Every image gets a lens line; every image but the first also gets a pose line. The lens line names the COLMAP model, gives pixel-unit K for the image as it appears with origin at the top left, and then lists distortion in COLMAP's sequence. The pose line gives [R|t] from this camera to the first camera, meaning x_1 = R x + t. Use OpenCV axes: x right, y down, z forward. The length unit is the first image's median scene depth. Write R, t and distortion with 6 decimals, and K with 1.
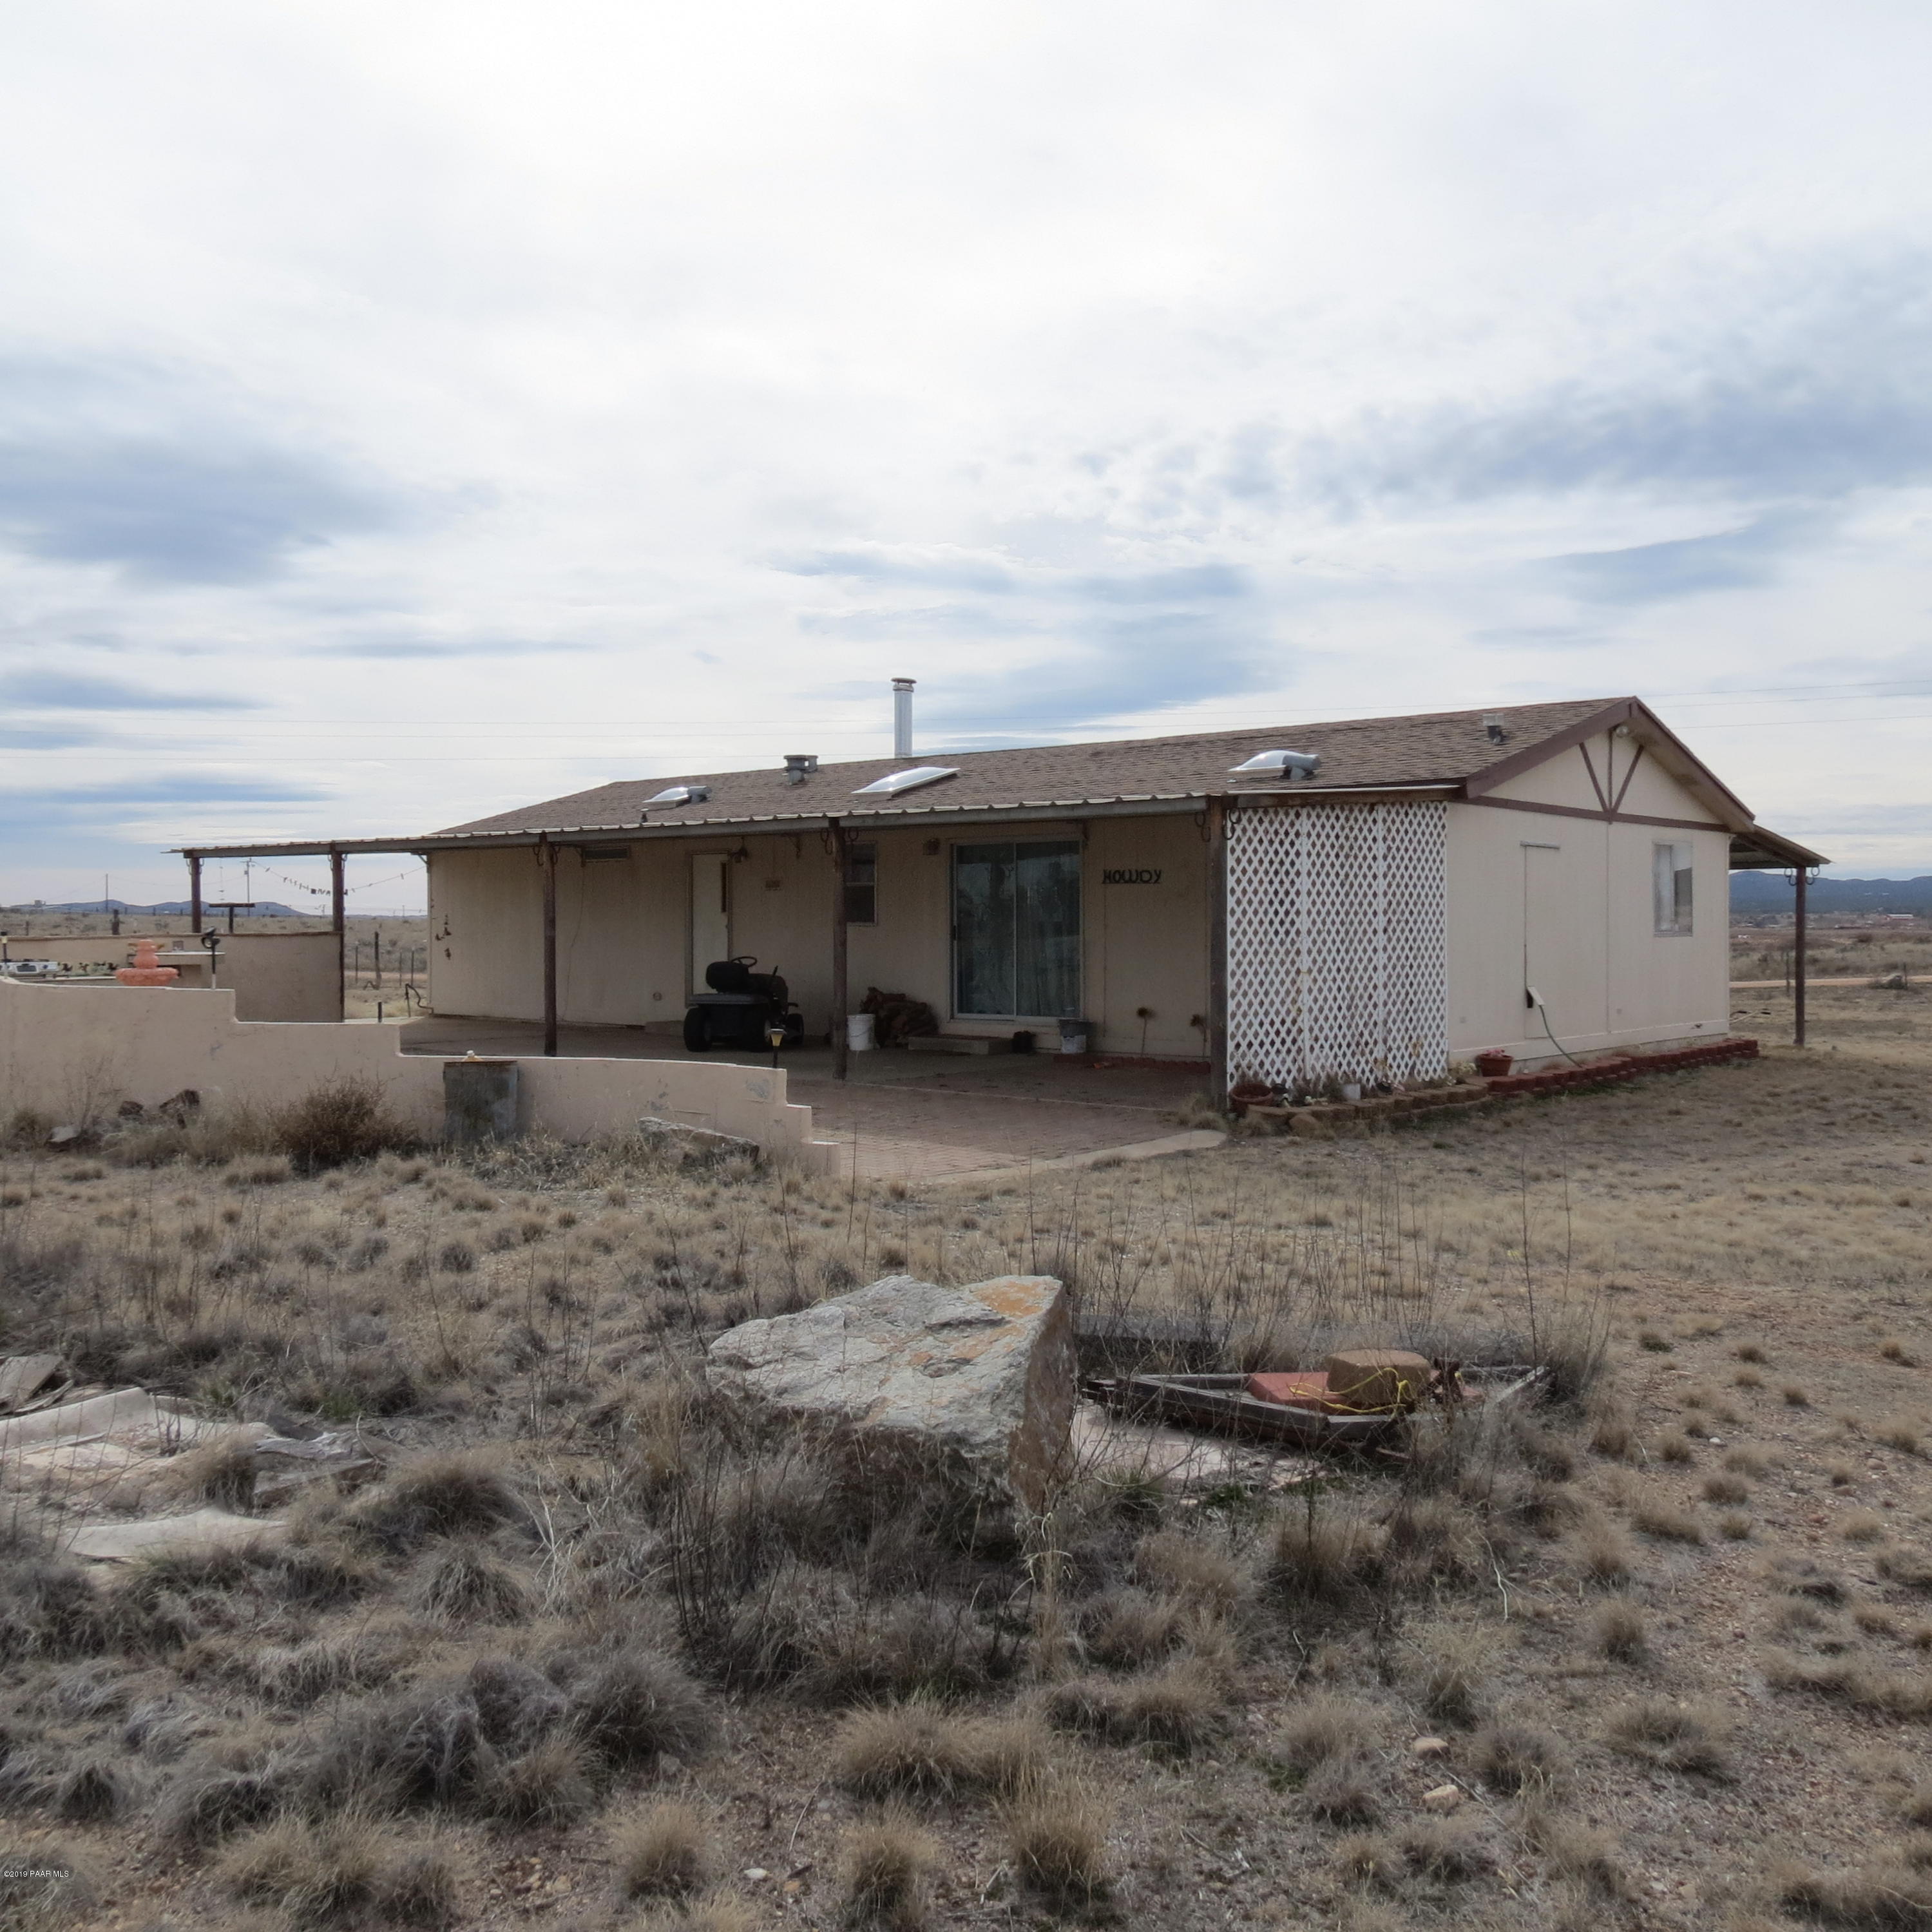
lens RADIAL K [[1860.5, 0, 965.8], [0, 1860.5, 962.6], [0, 0, 1]] dist [-0.009442, 0.000000]
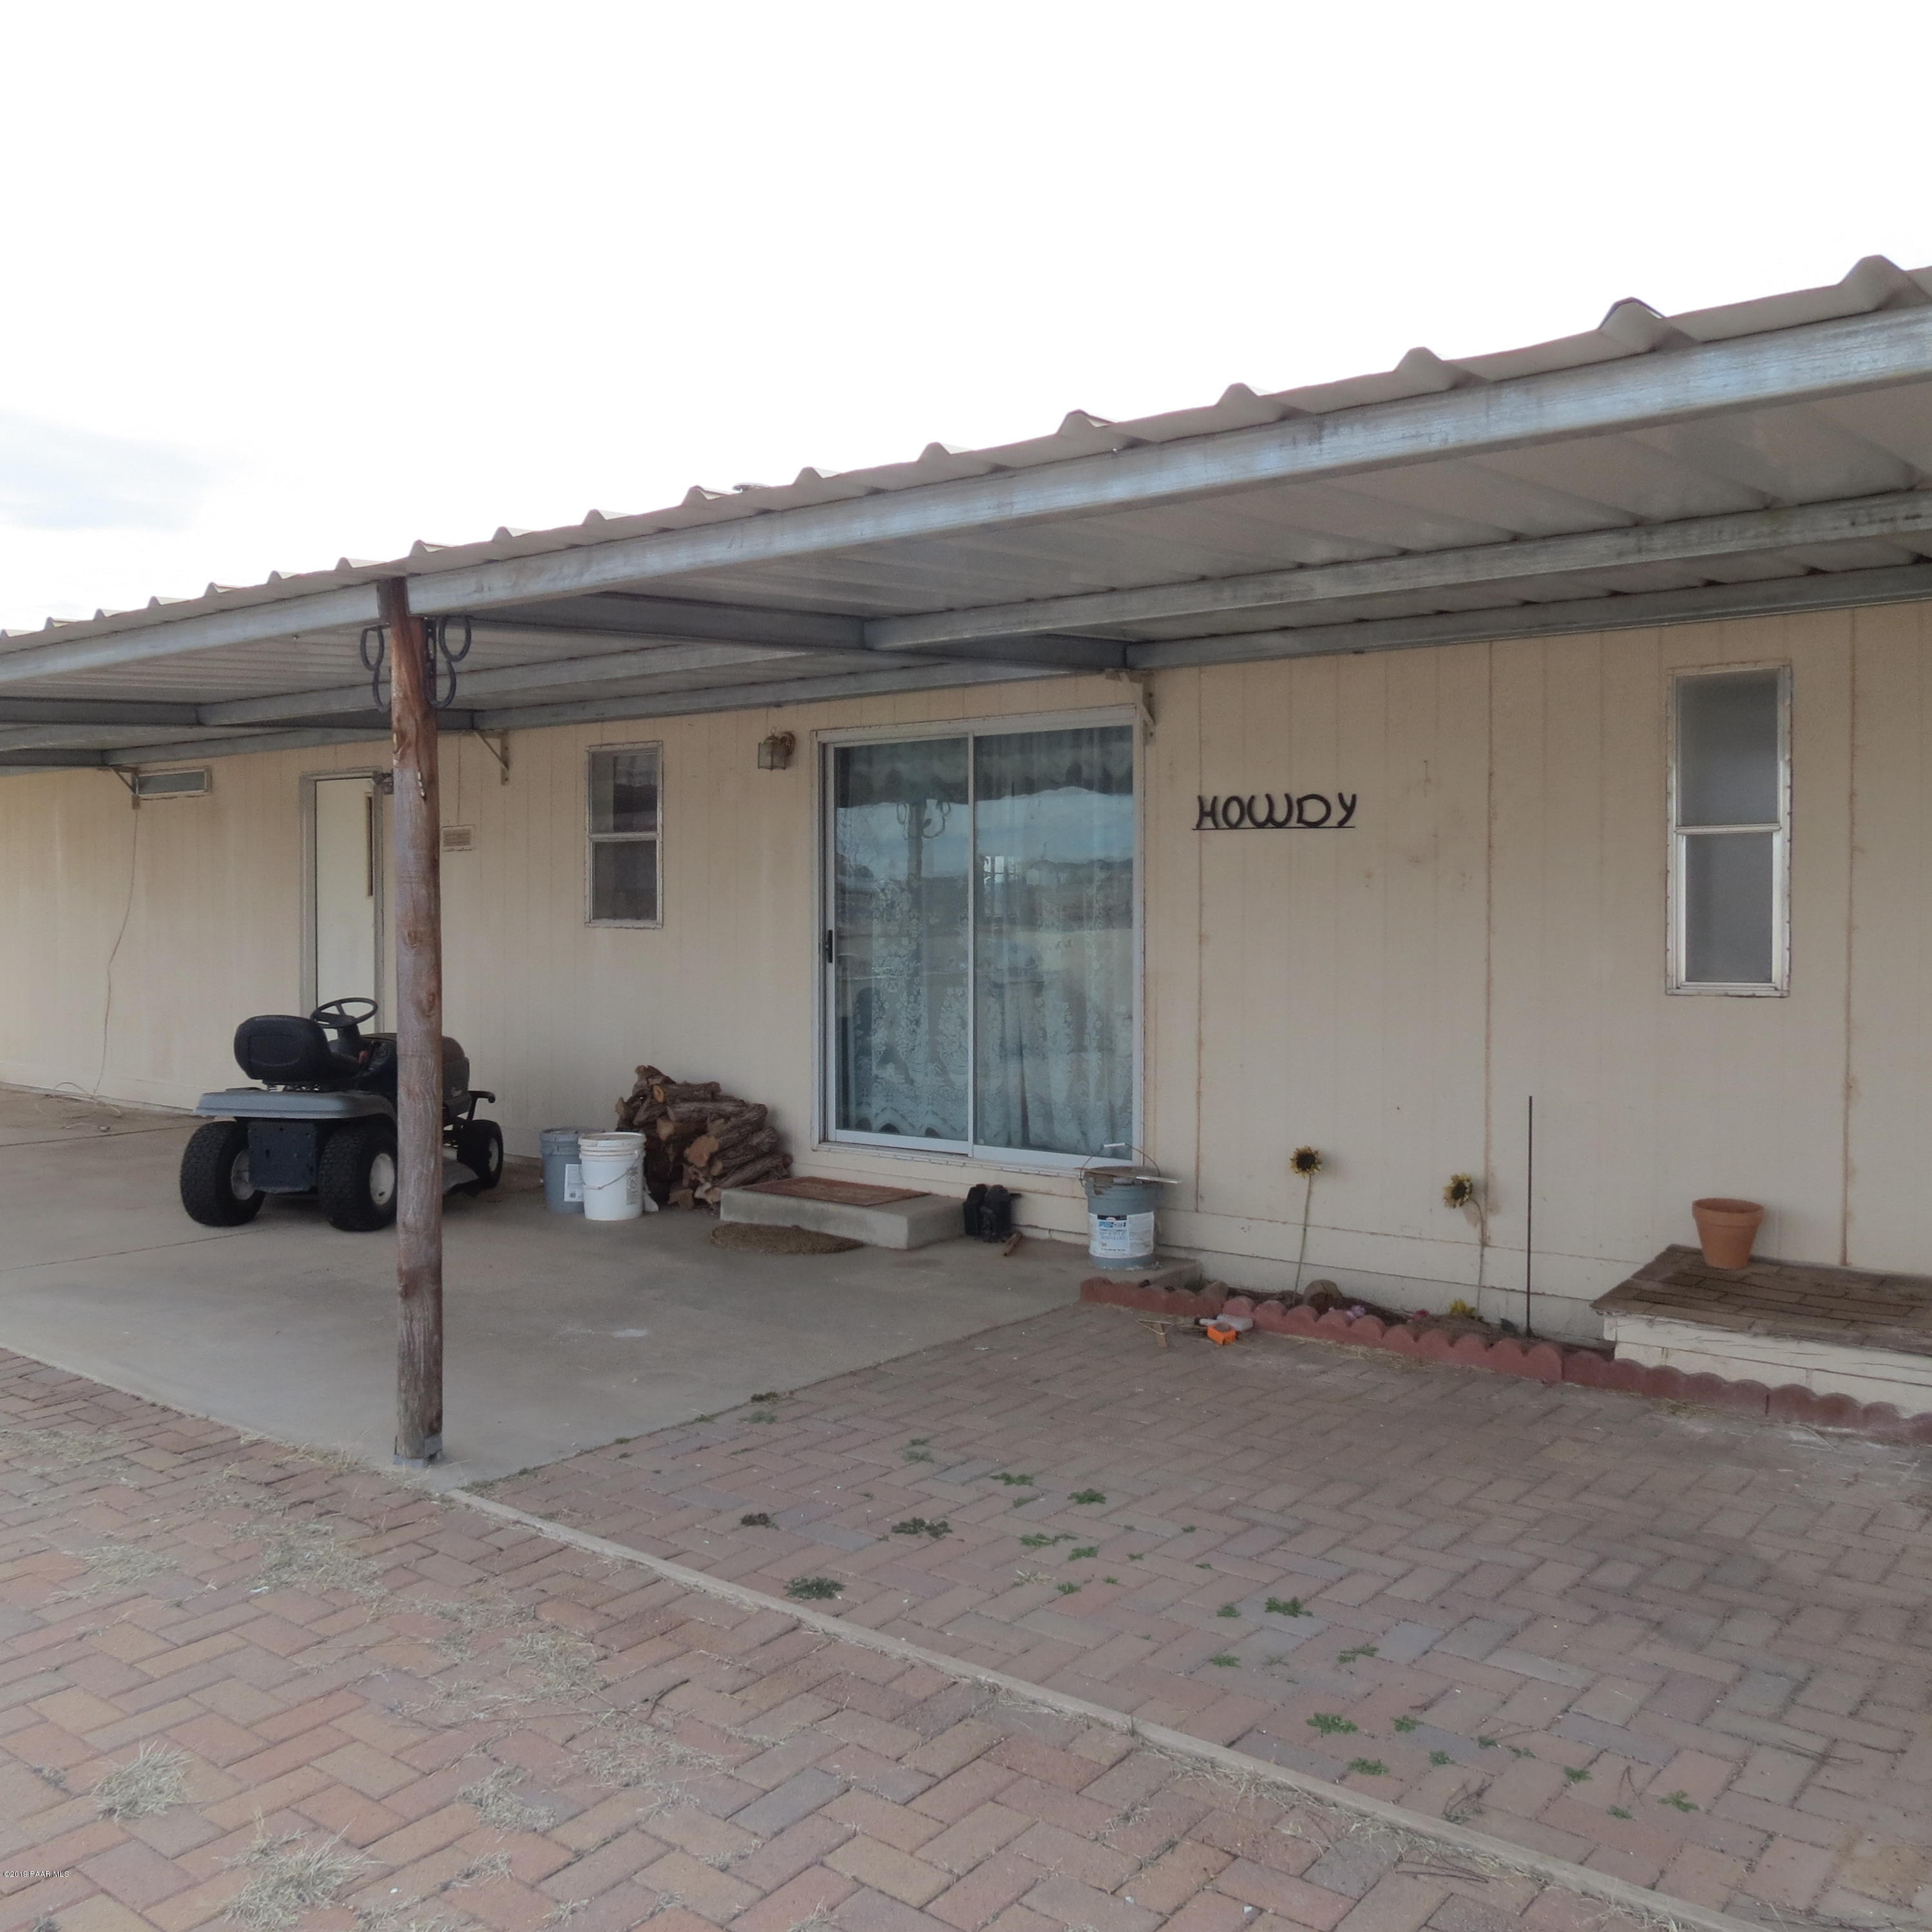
lens RADIAL K [[1860.5, 0, 962.6], [0, 1860.5, 966.5], [0, 0, 1]] dist [-0.009442, 0.000000]
pose [[0.998806, 0.002250, 0.048794, 0.003873], [-0.002823, 0.999928, 0.011692, -0.017050], [-0.048764, -0.011816, 0.998740, 0.577611]]
